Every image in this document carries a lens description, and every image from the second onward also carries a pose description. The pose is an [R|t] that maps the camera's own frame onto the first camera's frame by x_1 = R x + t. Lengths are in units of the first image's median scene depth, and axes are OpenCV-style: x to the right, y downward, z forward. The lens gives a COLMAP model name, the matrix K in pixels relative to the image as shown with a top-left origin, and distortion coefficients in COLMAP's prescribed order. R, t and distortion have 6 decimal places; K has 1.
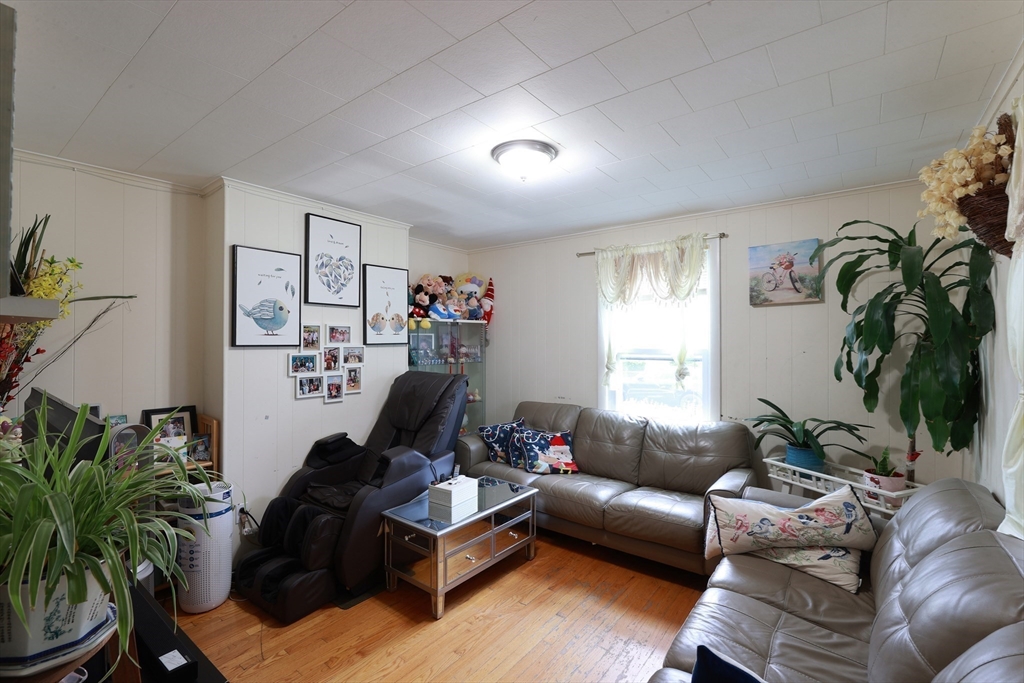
lens RADIAL K [[456.6, 0, 512.0], [0, 456.6, 341.5], [0, 0, 1]] dist [0.000779, 0.000022]
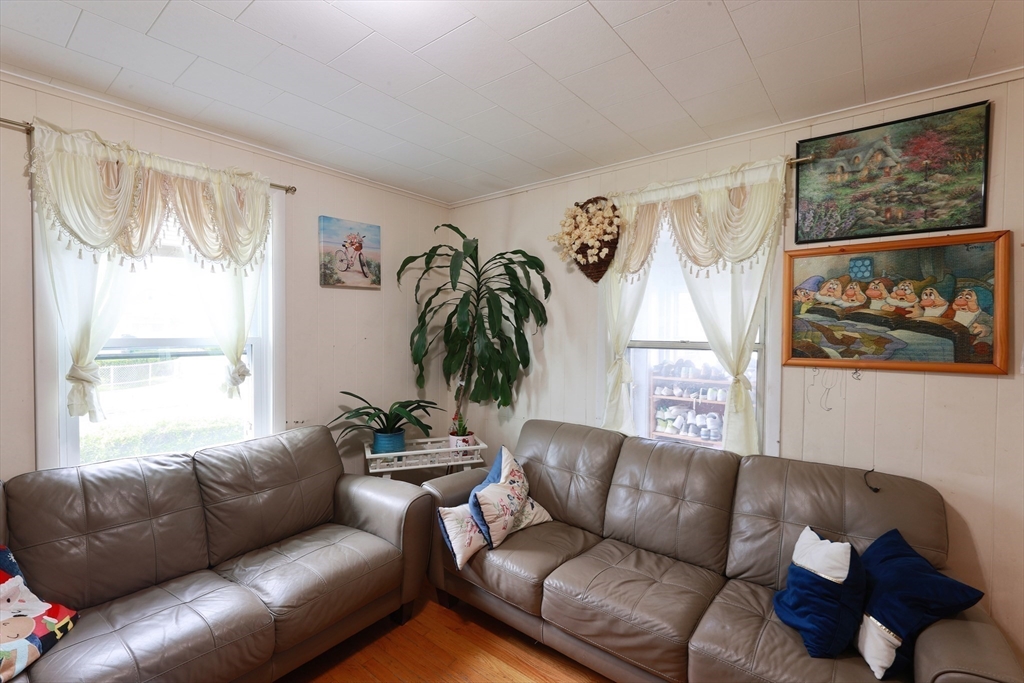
lens RADIAL K [[456.6, 0, 512.0], [0, 456.6, 341.5], [0, 0, 1]] dist [0.000779, 0.000022]
pose [[0.027020, -0.029816, 0.999190, -0.321907], [-0.009916, 0.999498, 0.030093, -0.002707], [-0.999586, -0.010721, 0.026710, 0.630516]]
